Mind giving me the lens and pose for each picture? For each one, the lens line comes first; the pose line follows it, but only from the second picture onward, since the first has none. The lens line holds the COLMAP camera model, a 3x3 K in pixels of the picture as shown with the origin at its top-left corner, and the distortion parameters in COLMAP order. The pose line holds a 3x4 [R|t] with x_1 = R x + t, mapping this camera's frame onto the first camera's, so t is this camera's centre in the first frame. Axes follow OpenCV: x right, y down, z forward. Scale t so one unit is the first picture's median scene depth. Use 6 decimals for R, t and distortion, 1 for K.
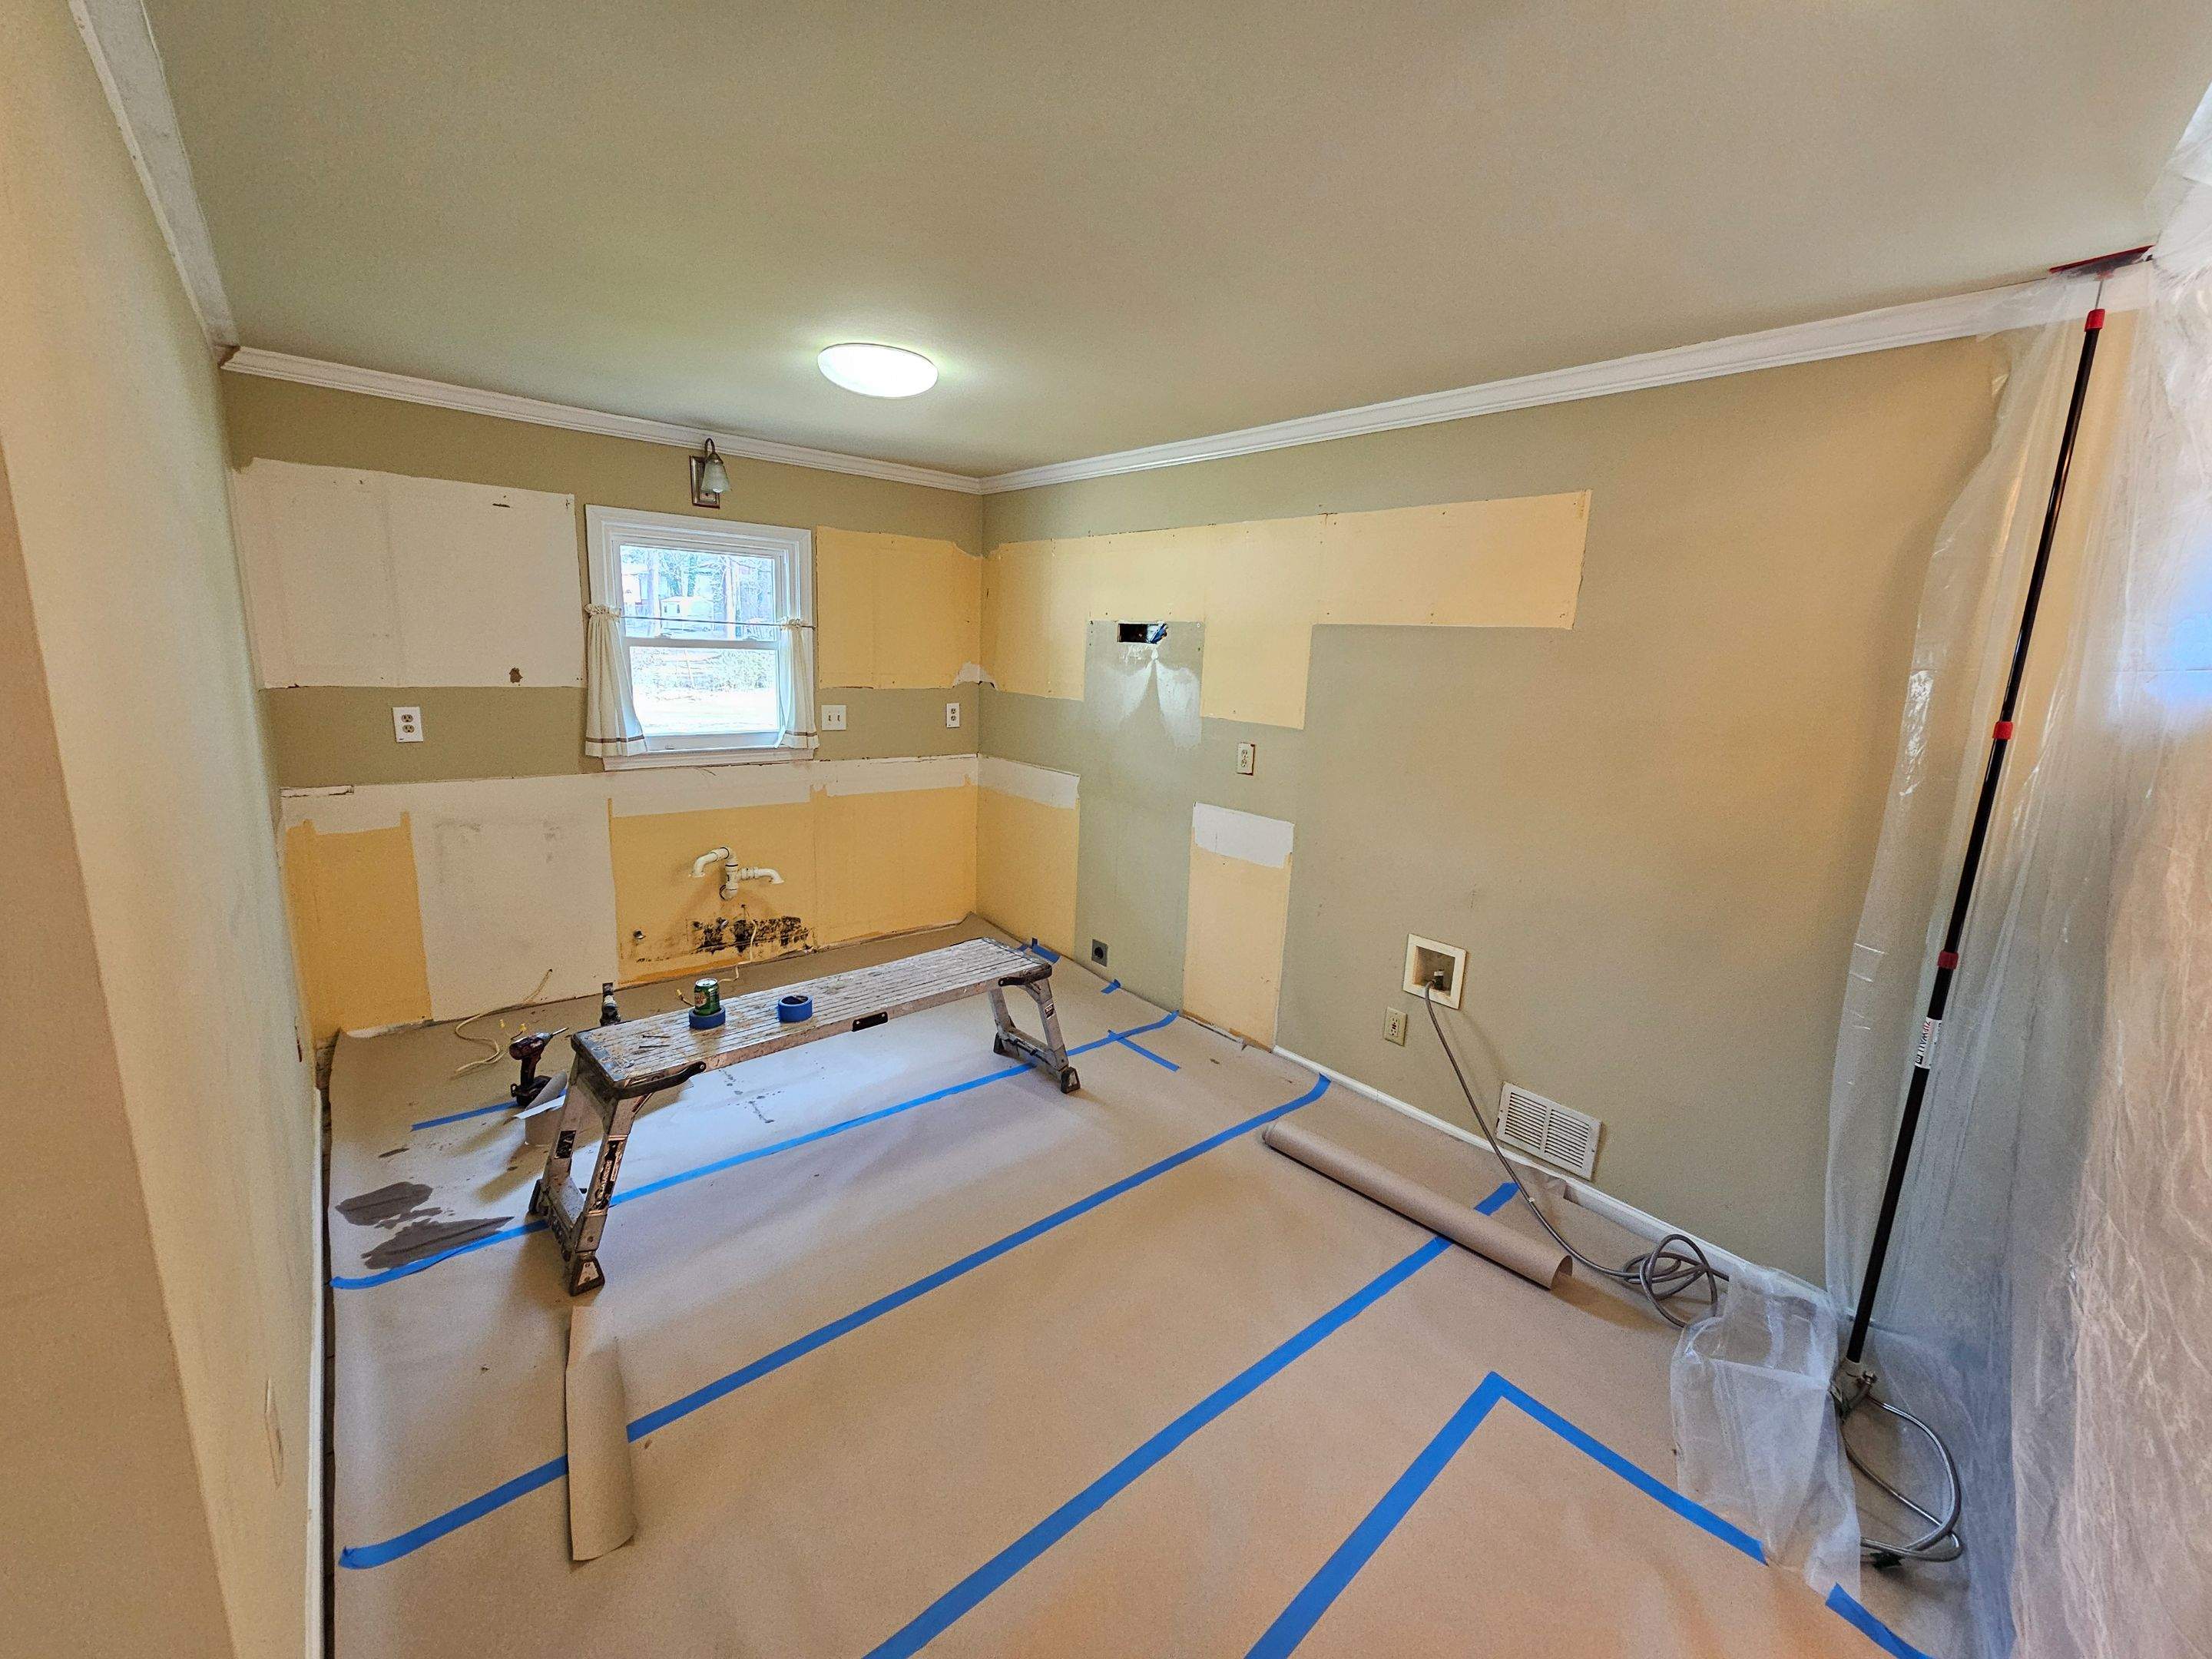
lens RADIAL K [[901.6, 0, 1104.3], [0, 901.6, 831.1], [0, 0, 1]] dist [-0.001057, 0.000716]
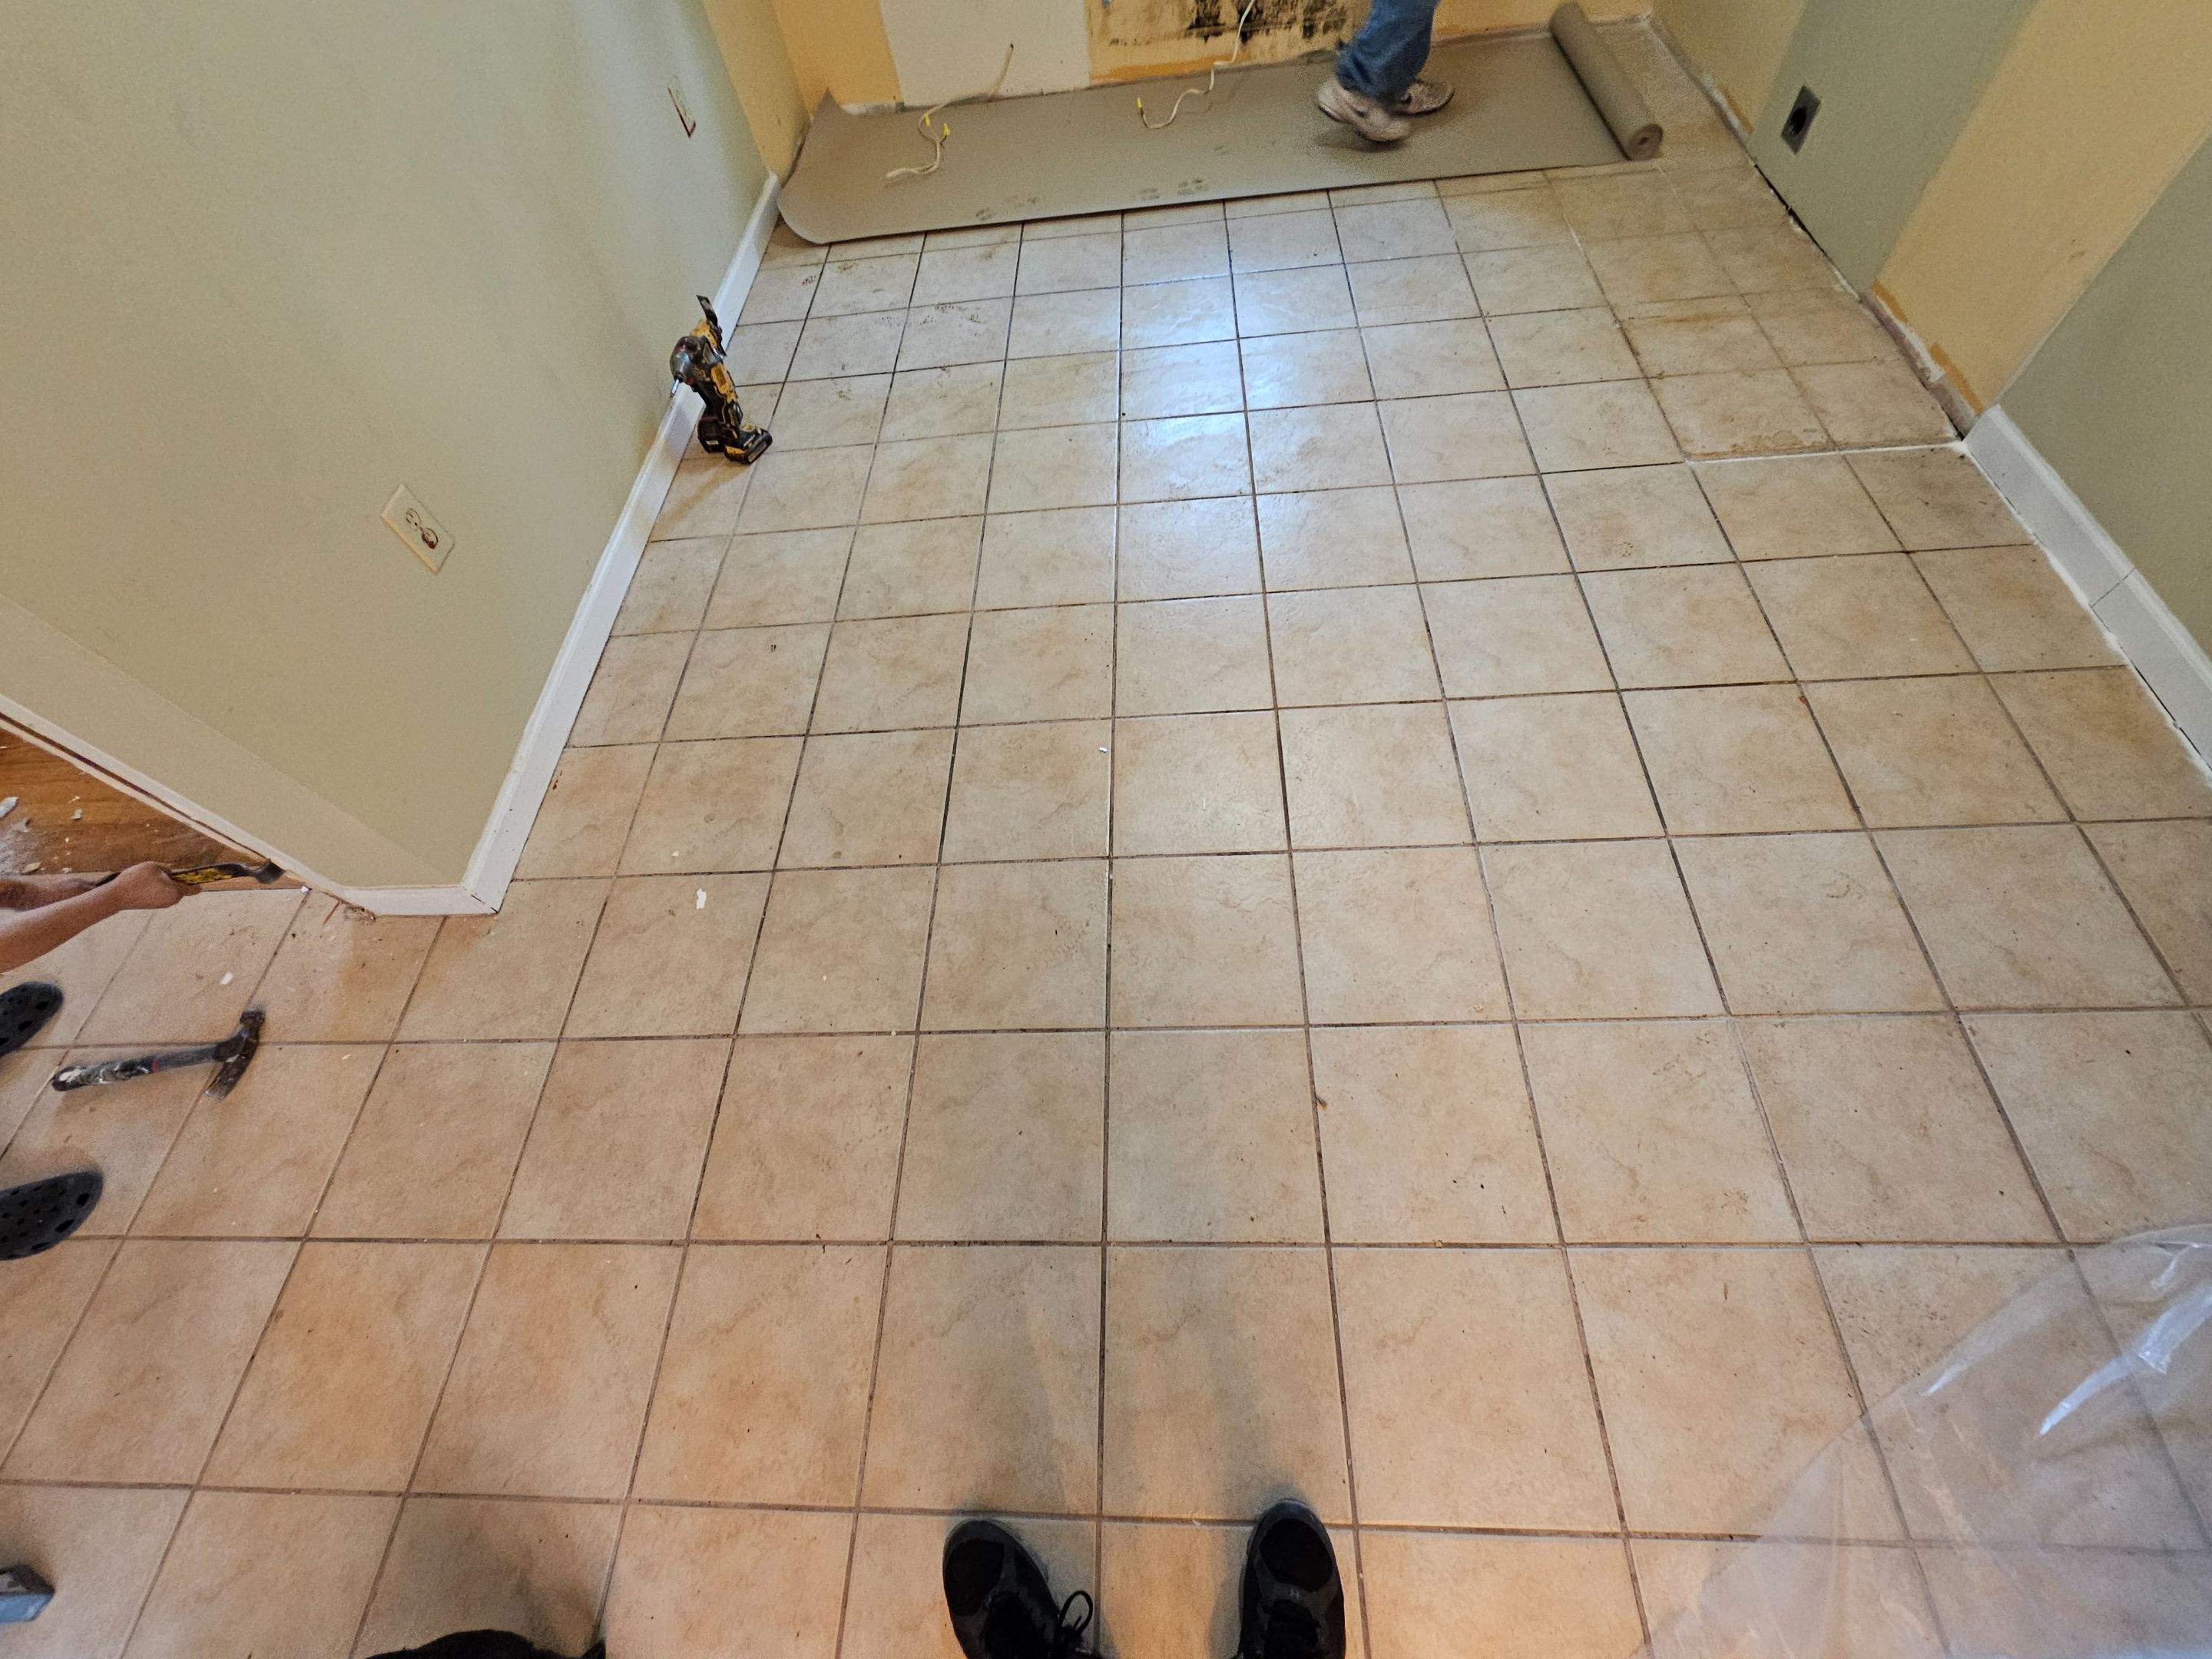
lens RADIAL K [[901.6, 0, 1093.3], [0, 901.6, 817.8], [0, 0, 1]] dist [-0.001057, 0.000716]
pose [[0.745794, 0.494790, -0.446065, 0.145989], [0.001176, 0.668611, 0.743611, 0.017997], [0.666175, -0.555106, 0.498064, 0.279043]]
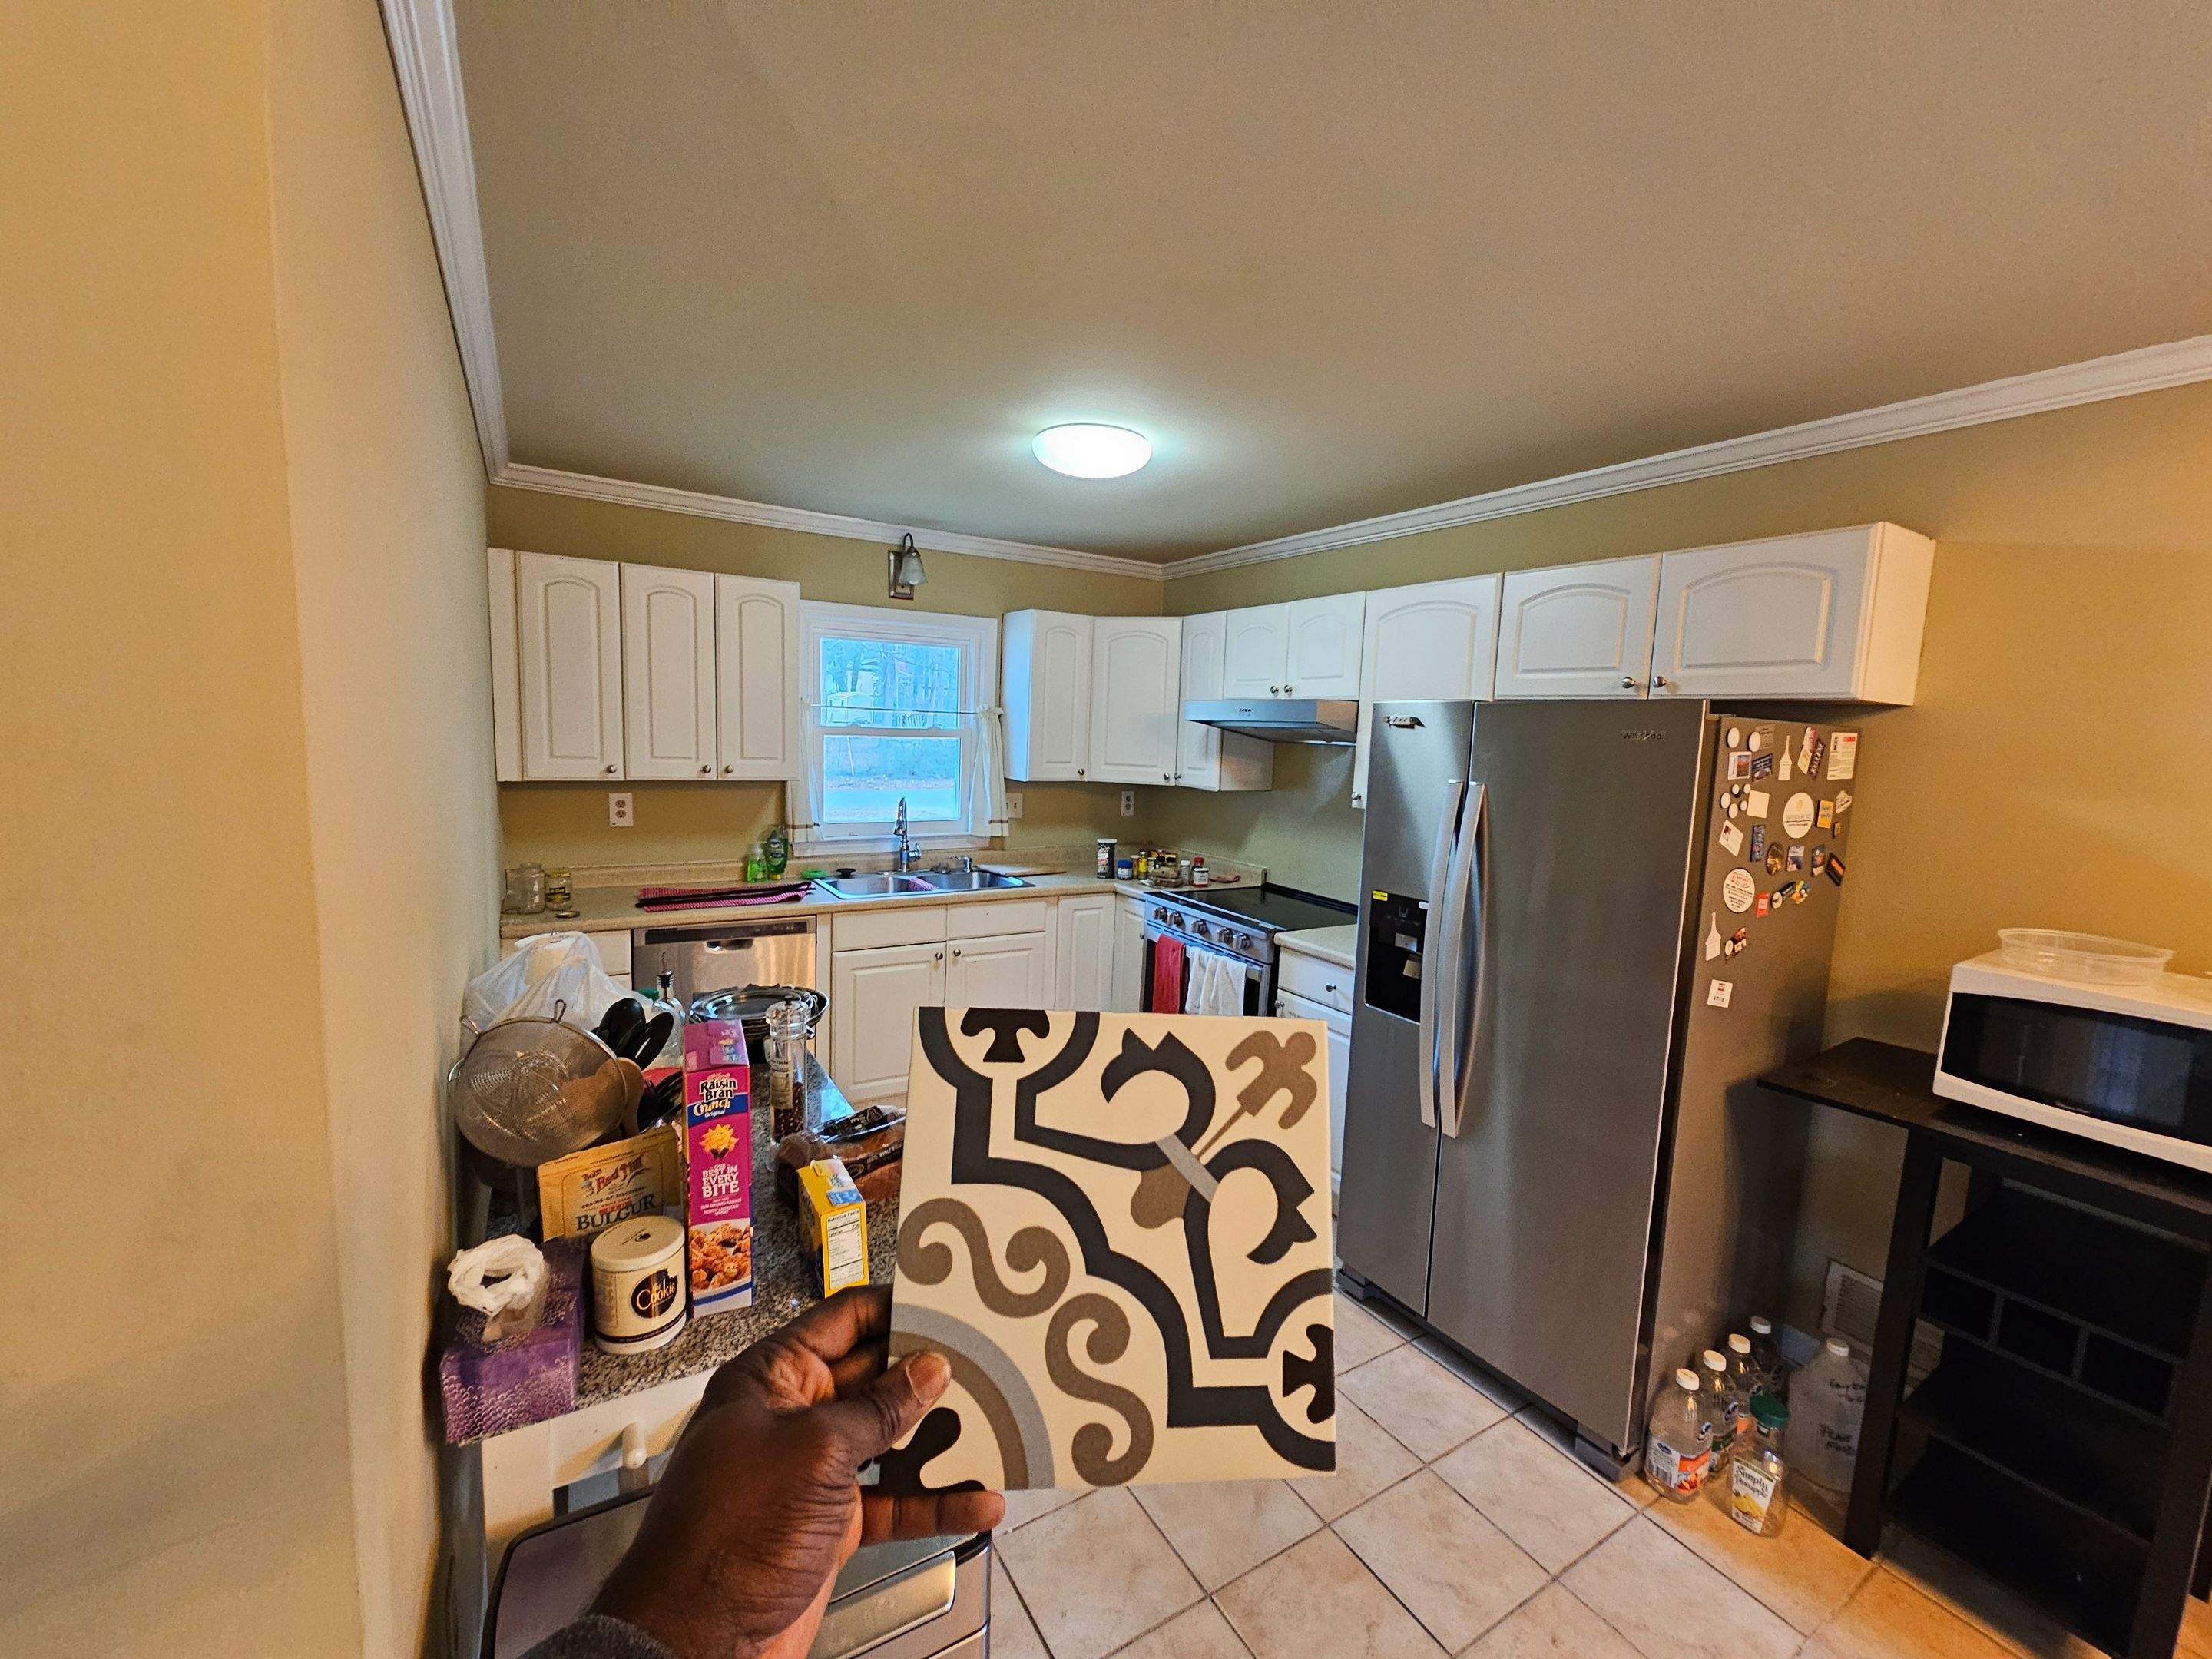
lens RADIAL K [[901.6, 0, 1100.6], [0, 901.6, 825.0], [0, 0, 1]] dist [-0.001057, 0.000716]
pose [[0.988391, 0.008200, -0.151711, -0.066373], [-0.023736, 0.994616, -0.100878, -0.009360], [0.150067, 0.103308, 0.983264, 0.063441]]
